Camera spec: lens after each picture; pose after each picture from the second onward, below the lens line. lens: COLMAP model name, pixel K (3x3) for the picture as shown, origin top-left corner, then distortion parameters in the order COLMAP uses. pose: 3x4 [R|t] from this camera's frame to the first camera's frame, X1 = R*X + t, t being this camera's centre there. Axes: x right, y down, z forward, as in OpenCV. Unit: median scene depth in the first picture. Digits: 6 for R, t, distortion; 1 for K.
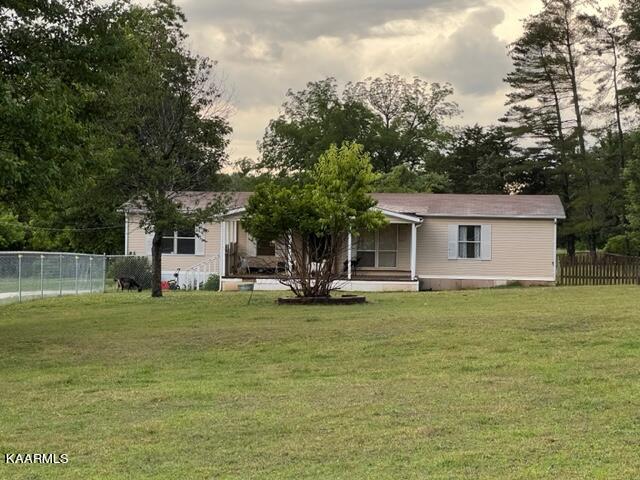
lens RADIAL K [[1465.3, 0, 321.8], [0, 1465.3, 241.1], [0, 0, 1]] dist [-0.009116, 0.000000]
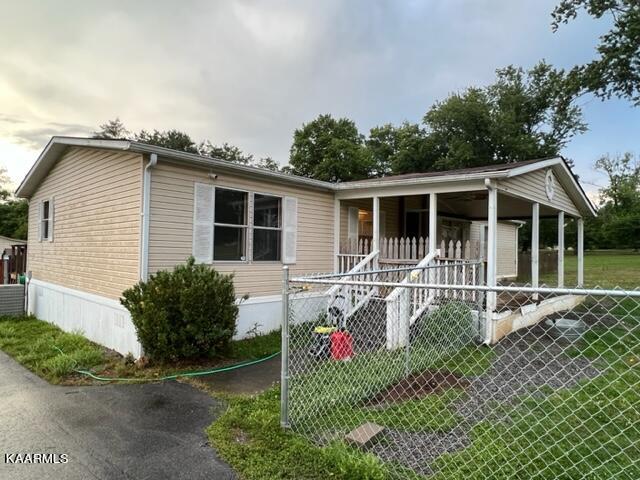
lens RADIAL K [[396.8, 0, 313.8], [0, 396.8, 252.6], [0, 0, 1]] dist [0.002308, -0.001850]
pose [[0.624958, -0.005982, 0.780635, -0.187987], [-0.003045, 0.999944, 0.010101, 0.004638], [-0.780652, -0.008690, 0.624905, 0.903464]]
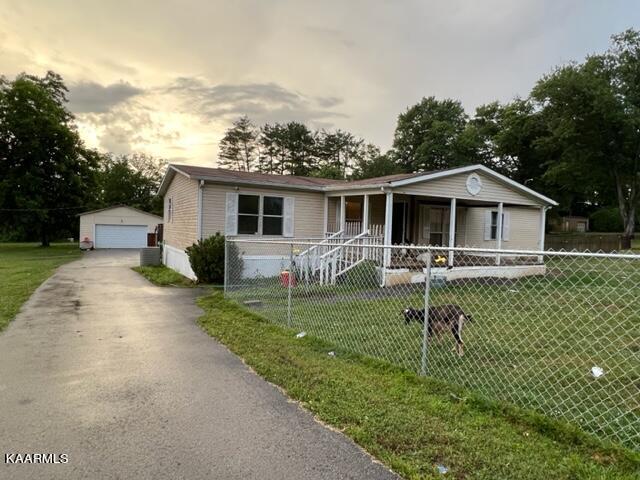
lens RADIAL K [[396.8, 0, 317.0], [0, 396.8, 254.0], [0, 0, 1]] dist [0.002308, -0.001850]
pose [[0.832733, -0.024912, 0.553115, -0.198999], [-0.015227, 0.997579, 0.067855, 0.003750], [-0.553466, -0.064927, 0.830337, 0.793616]]
